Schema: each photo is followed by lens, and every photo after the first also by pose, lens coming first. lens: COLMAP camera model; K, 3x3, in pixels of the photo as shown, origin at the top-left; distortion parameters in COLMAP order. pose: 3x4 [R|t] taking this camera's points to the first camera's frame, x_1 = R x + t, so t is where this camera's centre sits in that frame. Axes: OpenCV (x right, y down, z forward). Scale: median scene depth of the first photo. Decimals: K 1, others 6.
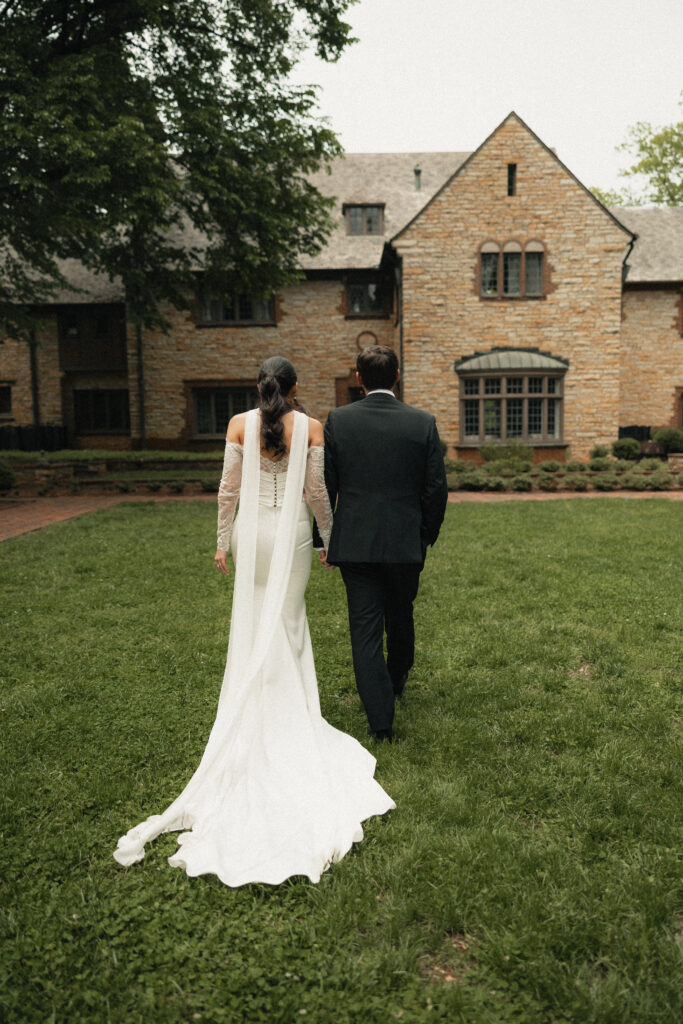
lens RADIAL K [[879.0, 0, 344.9], [0, 879.0, 506.2], [0, 0, 1]] dist [0.026492, 0.005795]
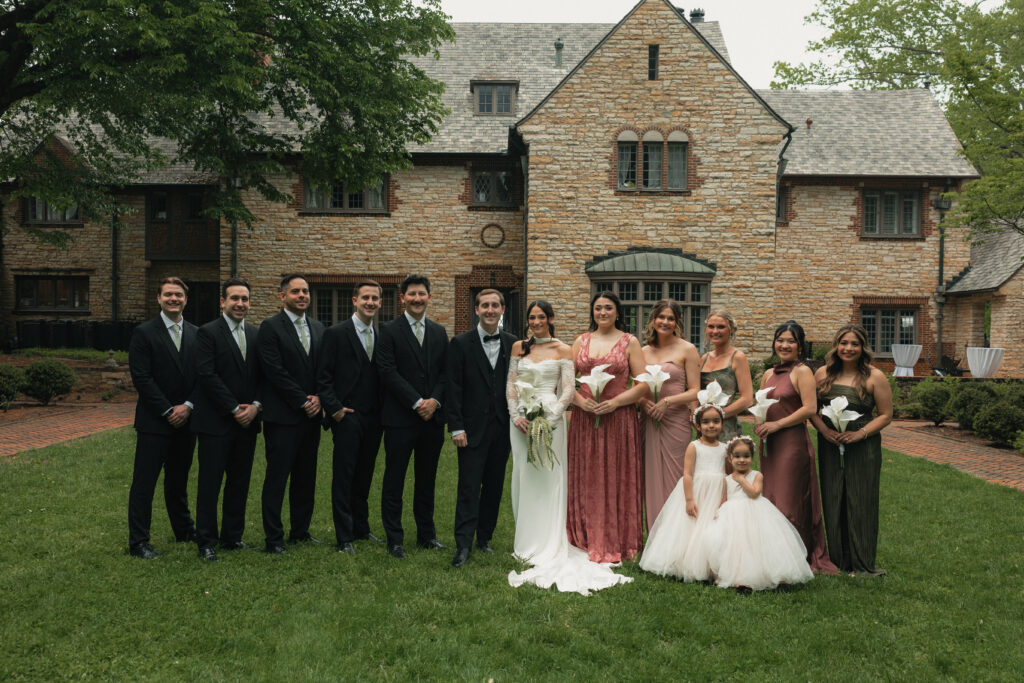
lens RADIAL K [[1133.7, 0, 507.6], [0, 1133.7, 348.5], [0, 0, 1]] dist [0.009298, 0.000000]
pose [[0.999136, 0.028097, -0.030620, 0.083919], [-0.030140, 0.997201, -0.068429, 0.001388], [0.028612, 0.069293, 0.997186, -0.124372]]
